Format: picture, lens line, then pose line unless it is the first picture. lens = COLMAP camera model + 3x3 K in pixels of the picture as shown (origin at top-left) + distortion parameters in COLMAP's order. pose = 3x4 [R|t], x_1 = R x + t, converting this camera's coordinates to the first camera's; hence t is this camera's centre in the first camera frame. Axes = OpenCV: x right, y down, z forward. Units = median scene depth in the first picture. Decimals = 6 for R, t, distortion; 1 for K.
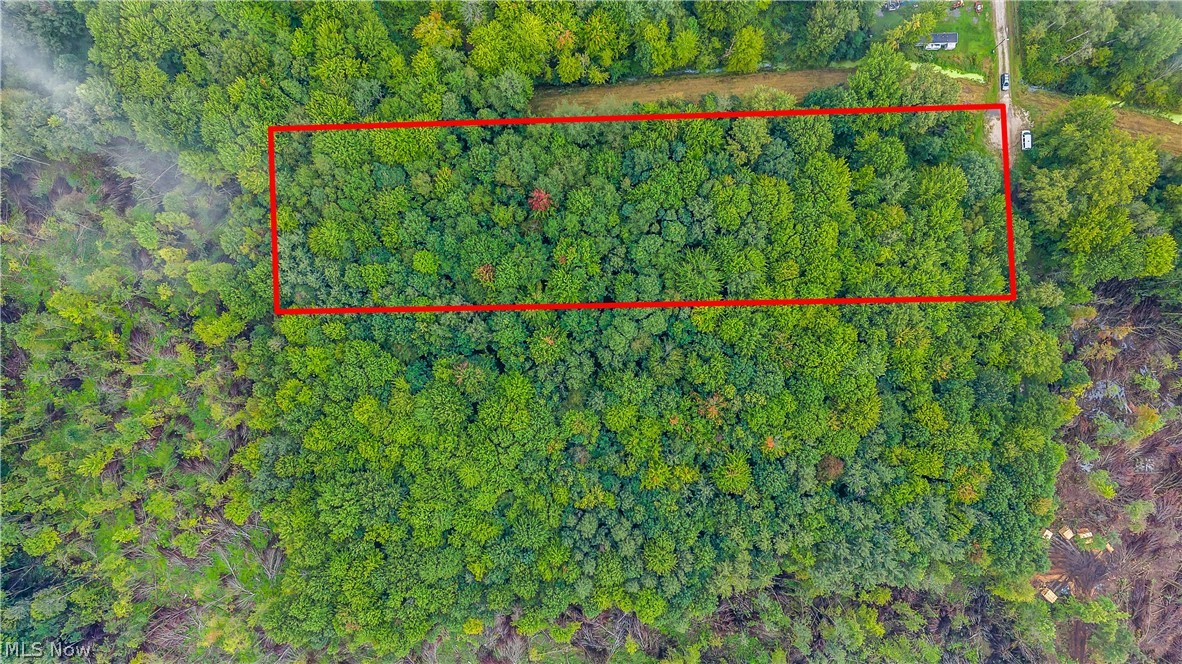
lens RADIAL K [[803.2, 0, 590.2], [0, 803.2, 333.8], [0, 0, 1]] dist [0.035942, -0.039088]
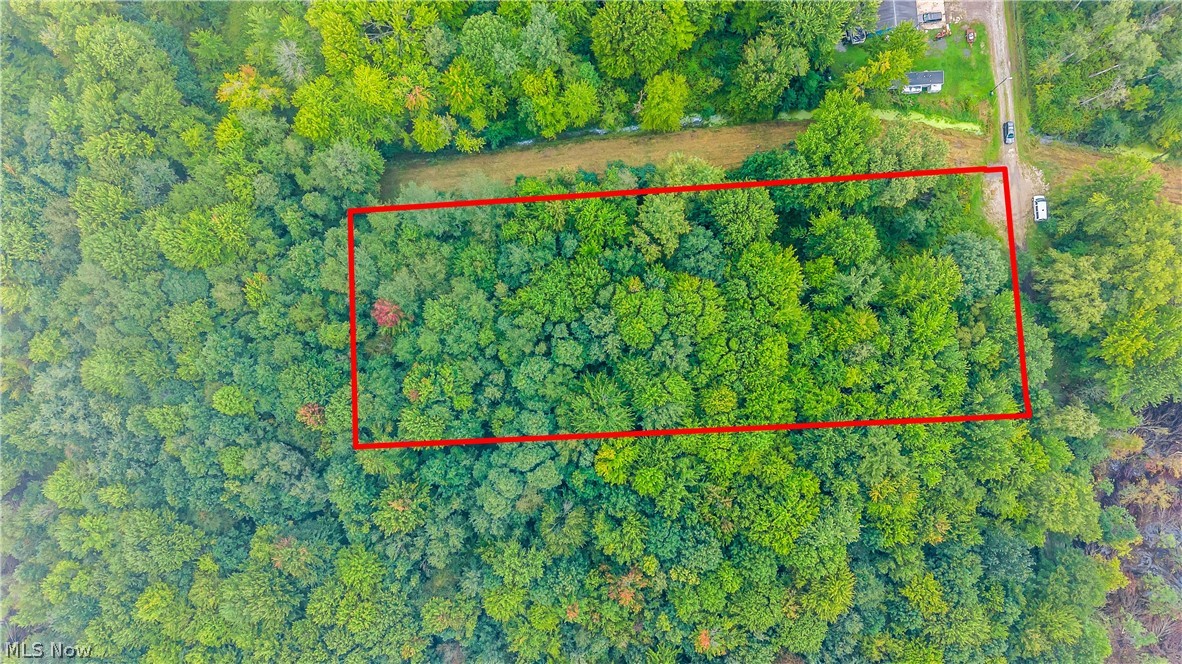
lens RADIAL K [[803.2, 0, 593.5], [0, 803.2, 330.1], [0, 0, 1]] dist [0.035942, -0.039088]
pose [[0.999554, -0.026430, -0.013908, 0.138960], [0.026186, 0.999504, -0.017471, -0.132823], [0.014363, 0.017099, 0.999751, 0.258197]]
